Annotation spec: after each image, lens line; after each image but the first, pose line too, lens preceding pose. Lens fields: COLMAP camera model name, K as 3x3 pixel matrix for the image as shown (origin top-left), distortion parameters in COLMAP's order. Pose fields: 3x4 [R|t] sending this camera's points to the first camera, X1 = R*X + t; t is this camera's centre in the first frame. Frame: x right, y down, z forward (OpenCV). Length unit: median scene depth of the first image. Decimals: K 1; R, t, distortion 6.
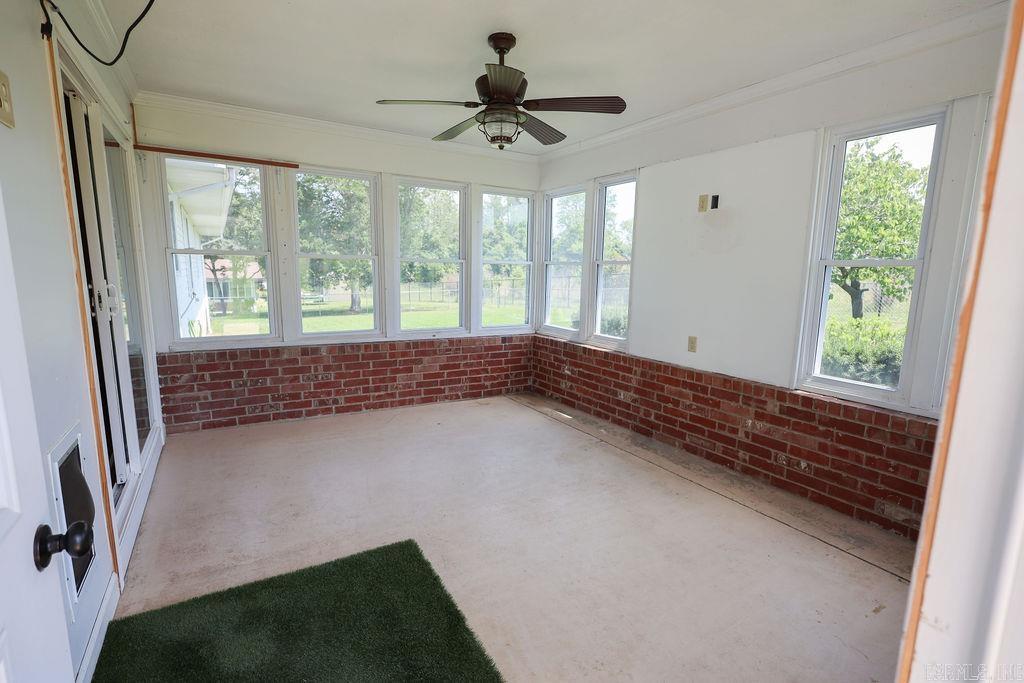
lens RADIAL K [[479.9, 0, 512.0], [0, 479.9, 341.5], [0, 0, 1]] dist [-0.009273, 0.000020]
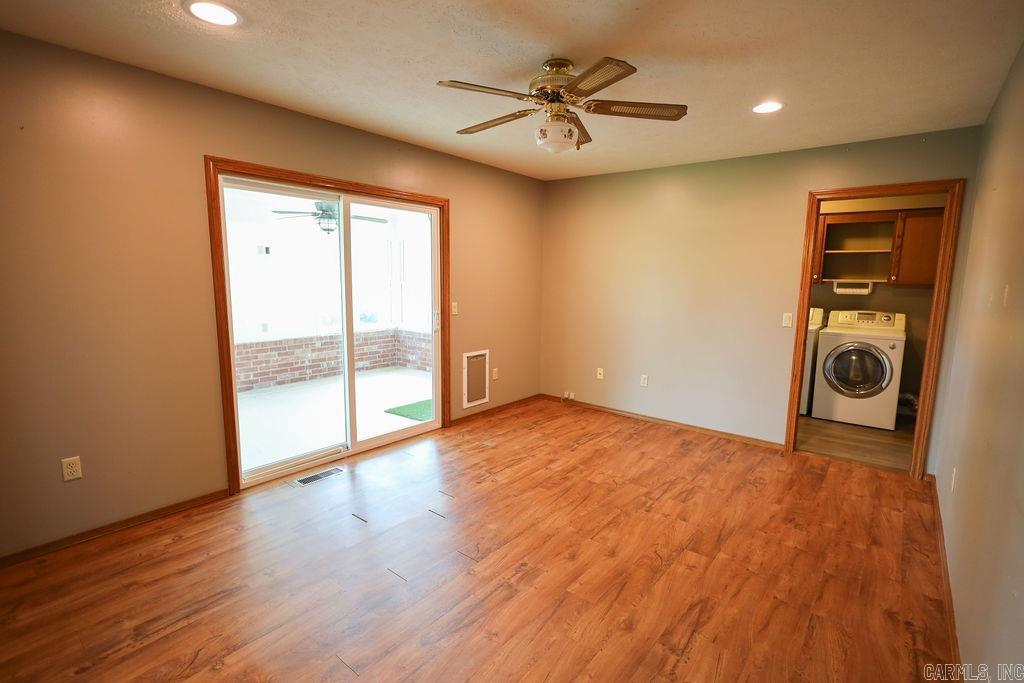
lens RADIAL K [[479.9, 0, 512.0], [0, 479.9, 341.5], [0, 0, 1]] dist [-0.009273, 0.000020]
pose [[-0.328045, -0.151205, 0.932482, -1.727934], [0.125538, 0.971374, 0.201675, -0.203819], [-0.936283, 0.183221, -0.299672, 0.734585]]
